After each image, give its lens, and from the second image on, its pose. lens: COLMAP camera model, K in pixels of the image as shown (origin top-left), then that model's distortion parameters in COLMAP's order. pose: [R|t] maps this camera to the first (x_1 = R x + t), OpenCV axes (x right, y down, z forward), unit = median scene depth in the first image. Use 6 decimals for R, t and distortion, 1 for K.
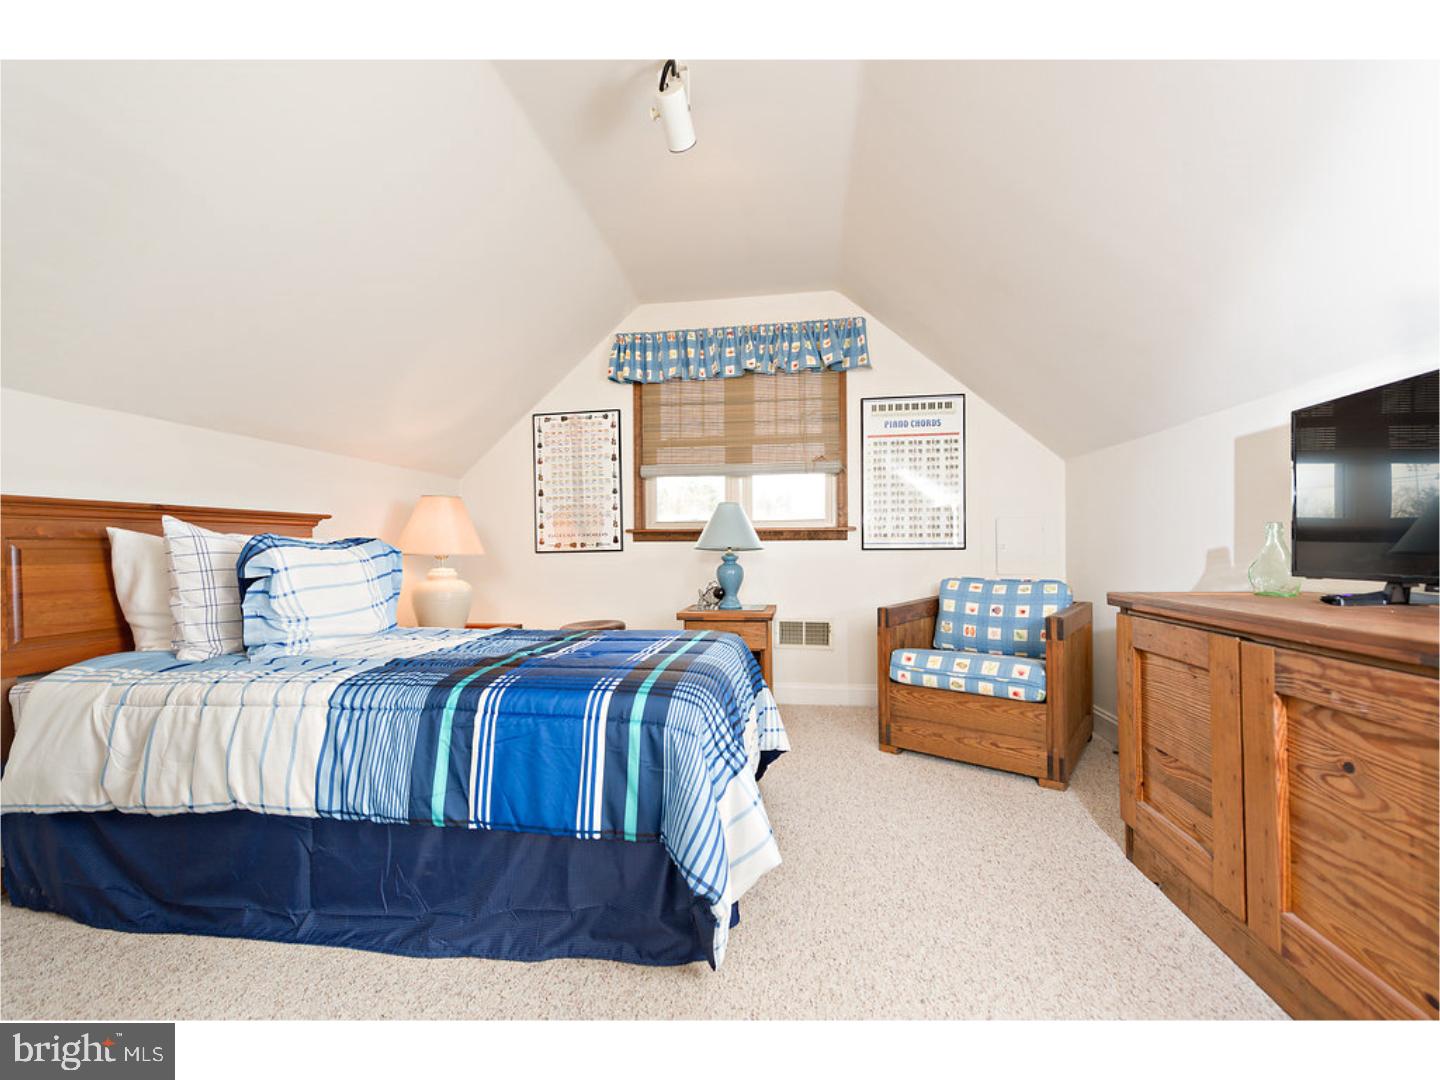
lens RADIAL K [[576.3, 0, 720.0], [0, 576.3, 540.0], [0, 0, 1]] dist [0.000489, 0.000000]
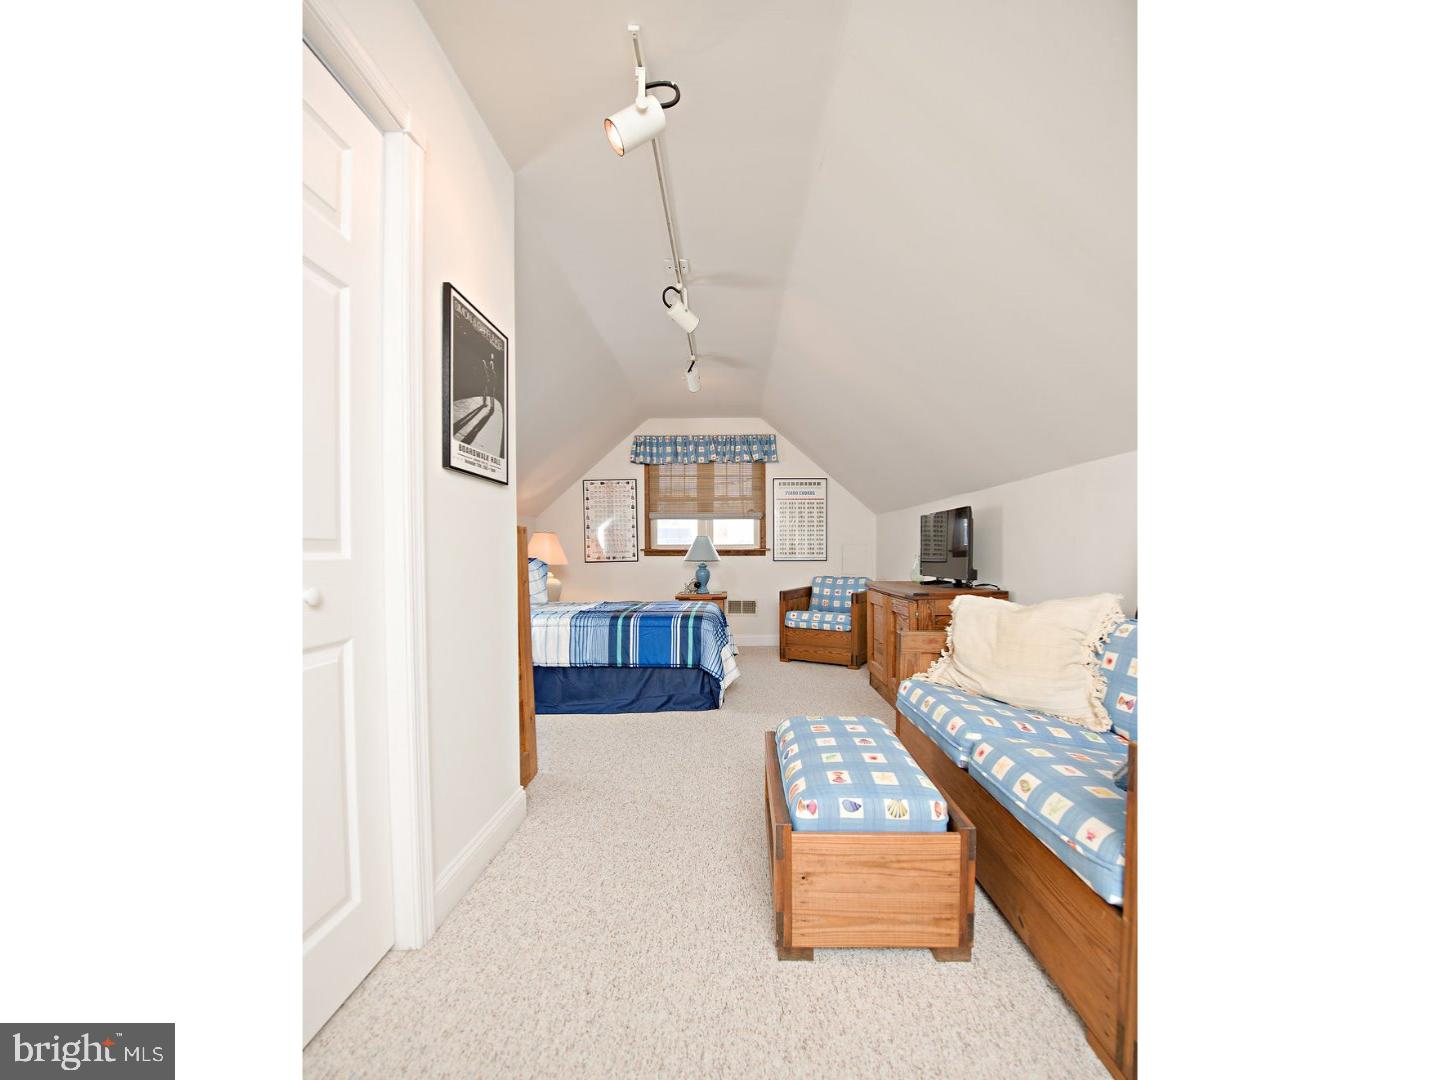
lens RADIAL K [[576.3, 0, 720.0], [0, 576.3, 540.0], [0, 0, 1]] dist [0.000489, 0.000000]
pose [[0.991278, 0.004199, 0.131718, -0.163840], [-0.004562, 0.999987, 0.002459, -0.053738], [-0.131706, -0.003038, 0.991284, -0.796438]]
